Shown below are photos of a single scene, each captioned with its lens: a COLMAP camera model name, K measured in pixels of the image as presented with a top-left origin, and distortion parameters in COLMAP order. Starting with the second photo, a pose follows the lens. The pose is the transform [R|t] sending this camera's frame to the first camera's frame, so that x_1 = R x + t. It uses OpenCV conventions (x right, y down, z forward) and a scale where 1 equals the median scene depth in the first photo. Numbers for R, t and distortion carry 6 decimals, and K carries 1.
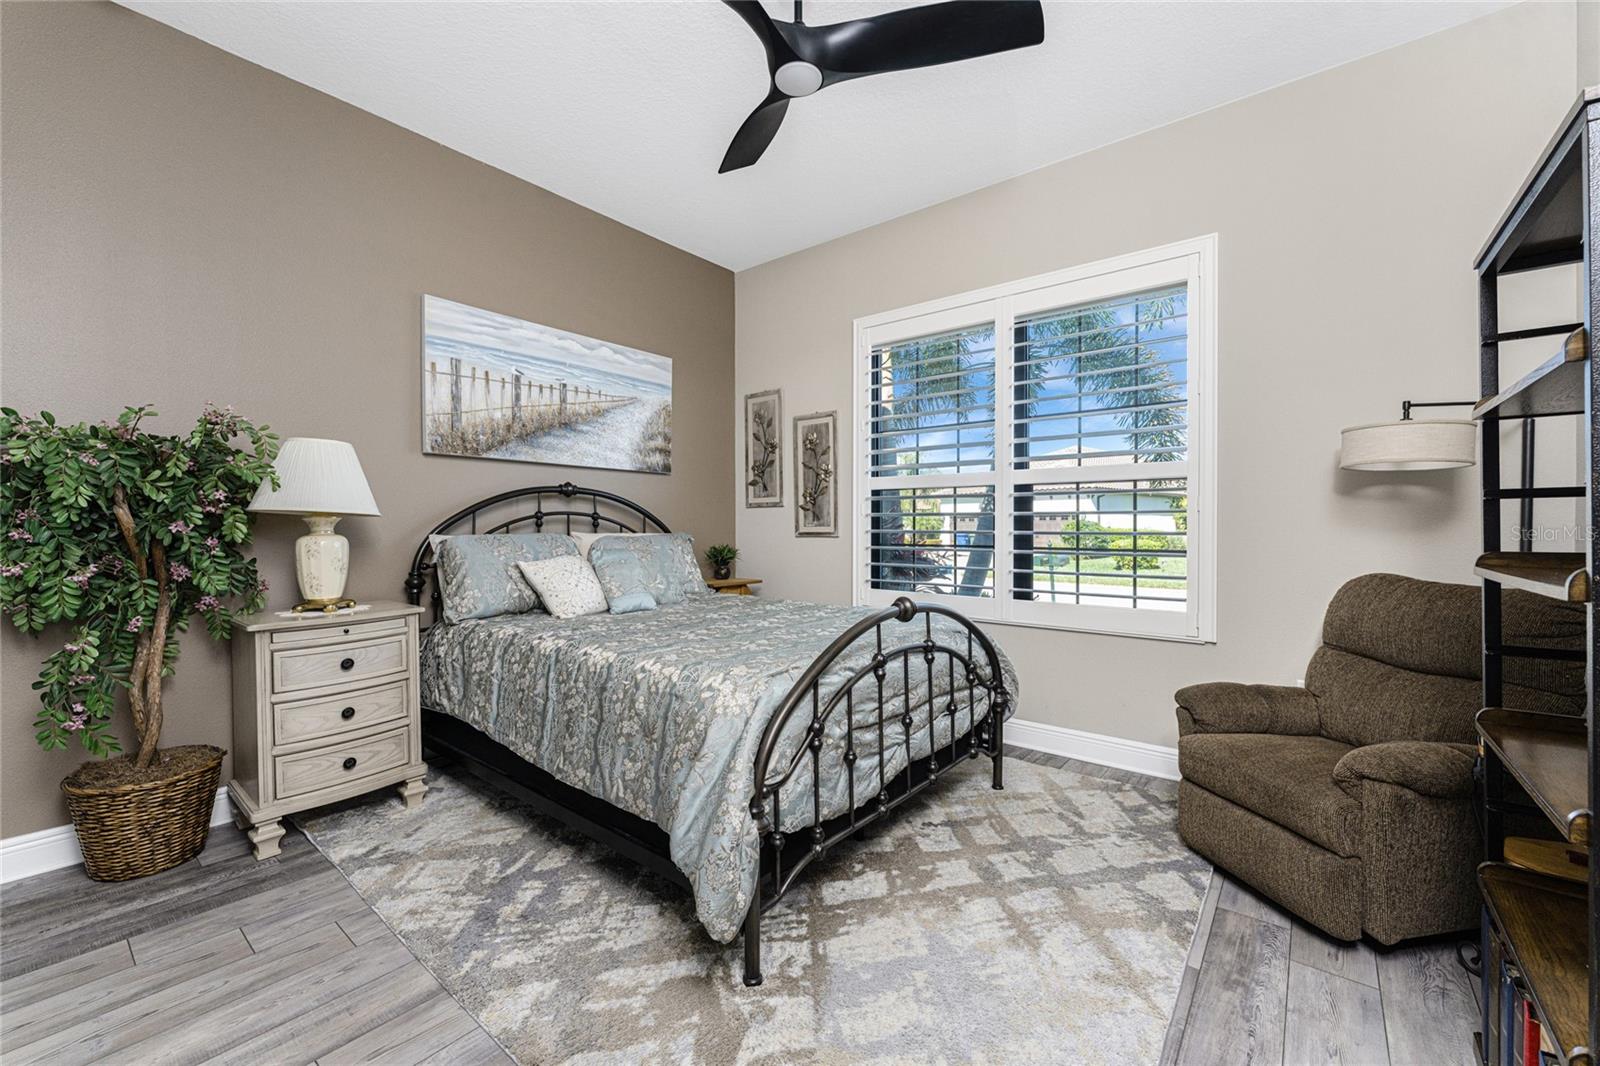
lens RADIAL K [[653.1, 0, 800.6], [0, 653.1, 536.2], [0, 0, 1]] dist [-0.001213, -0.000027]
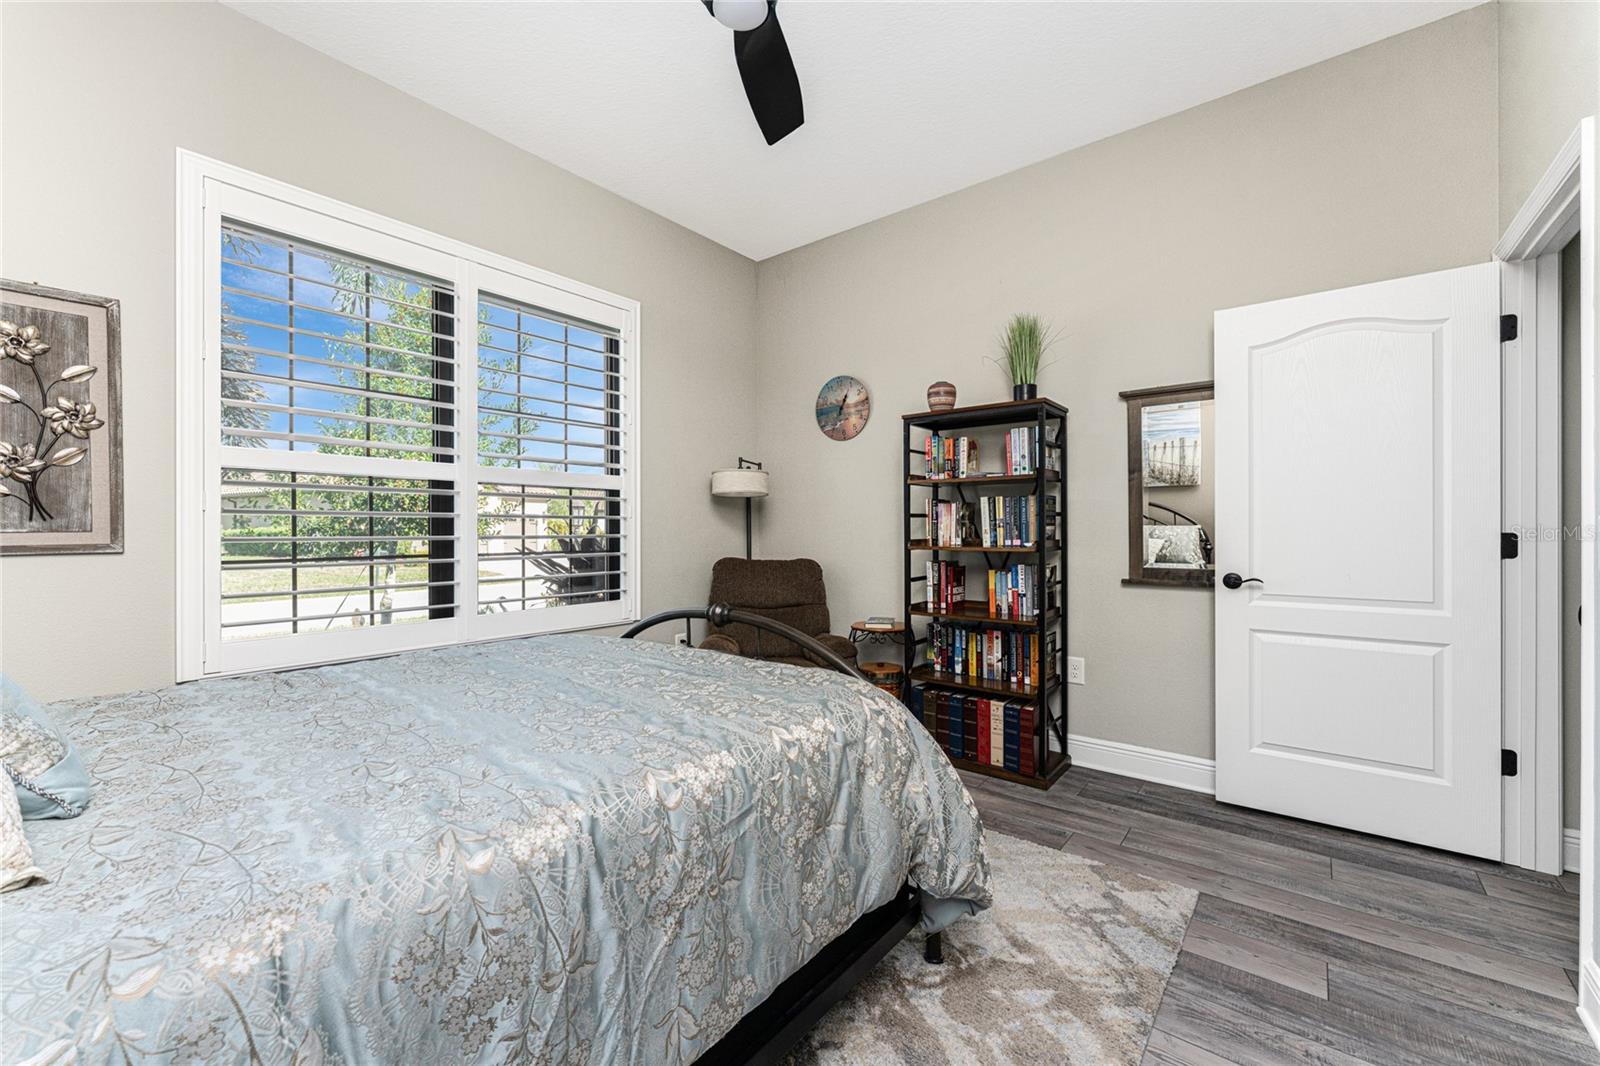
lens RADIAL K [[653.1, 0, 808.0], [0, 653.1, 523.2], [0, 0, 1]] dist [-0.001213, -0.000027]
pose [[-0.015916, 0.006120, 0.999855, -0.344204], [0.013035, 0.999898, -0.005912, -0.009028], [-0.999788, 0.012939, -0.015994, 0.366554]]
